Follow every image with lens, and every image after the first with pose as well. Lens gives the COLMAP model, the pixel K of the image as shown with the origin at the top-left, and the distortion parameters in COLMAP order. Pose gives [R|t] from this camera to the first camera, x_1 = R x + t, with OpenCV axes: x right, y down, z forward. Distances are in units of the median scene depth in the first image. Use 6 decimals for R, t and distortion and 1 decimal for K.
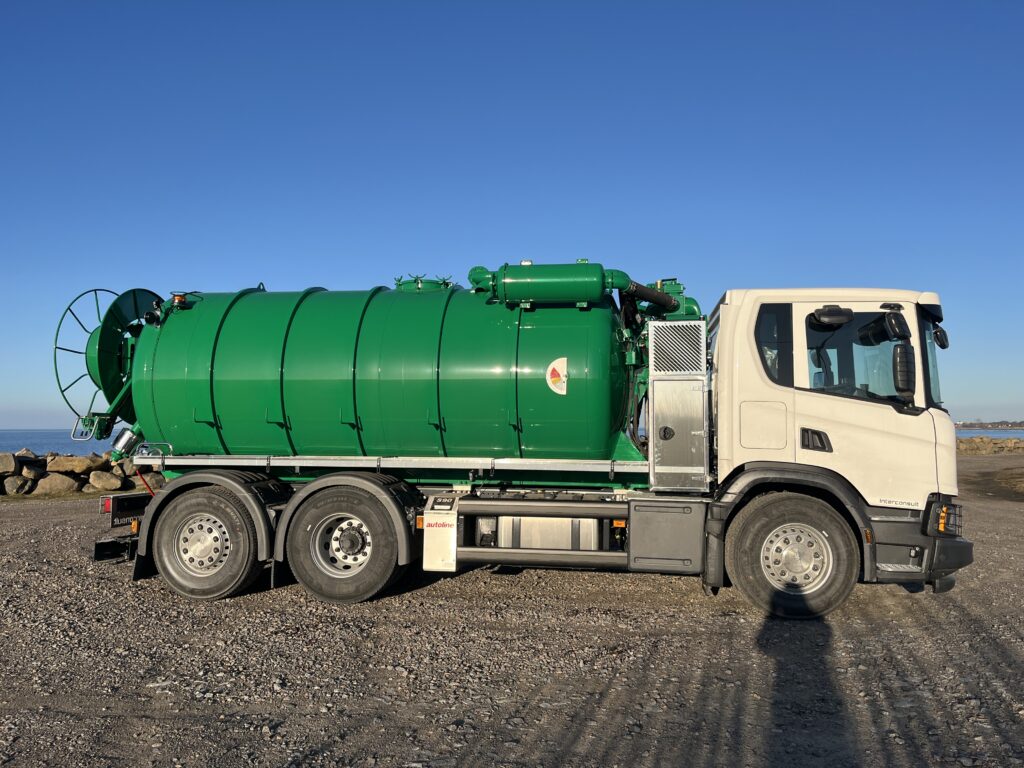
lens RADIAL K [[780.5, 0, 505.5], [0, 780.5, 381.9], [0, 0, 1]] dist [0.094995, -0.130771]
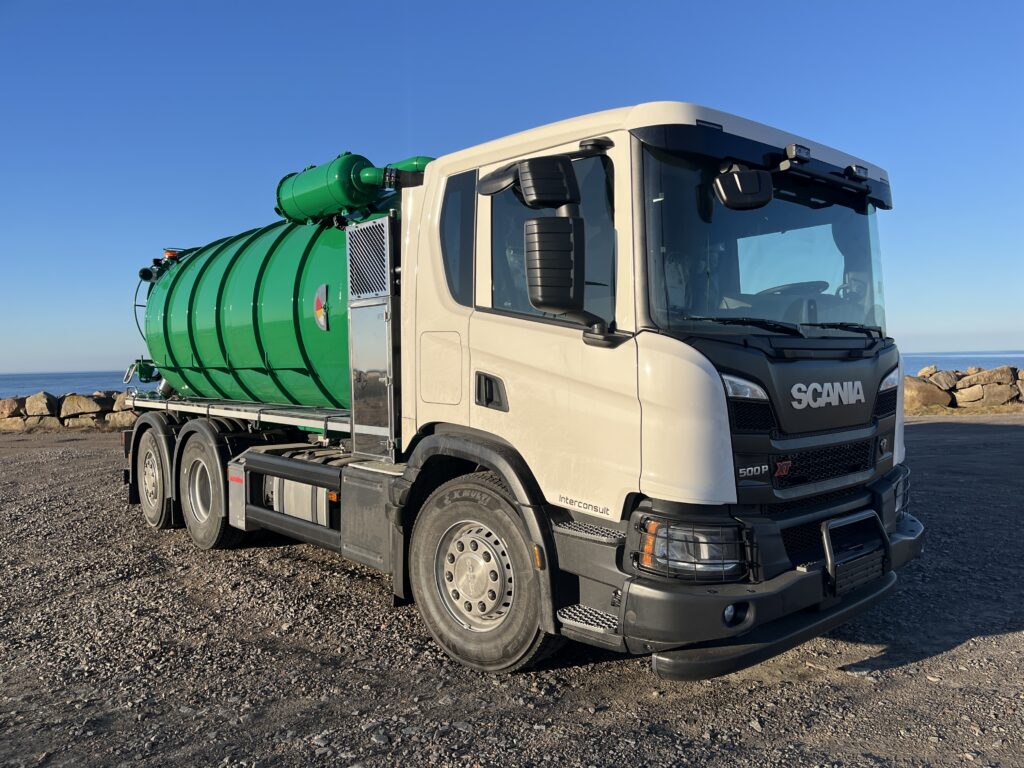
lens RADIAL K [[780.5, 0, 505.5], [0, 780.5, 381.9], [0, 0, 1]] dist [0.094995, -0.130771]
pose [[0.768536, 0.001108, -0.639806, 0.781999], [0.058766, 0.995649, 0.072314, 0.022676], [0.637103, -0.093175, 0.765127, 0.535036]]
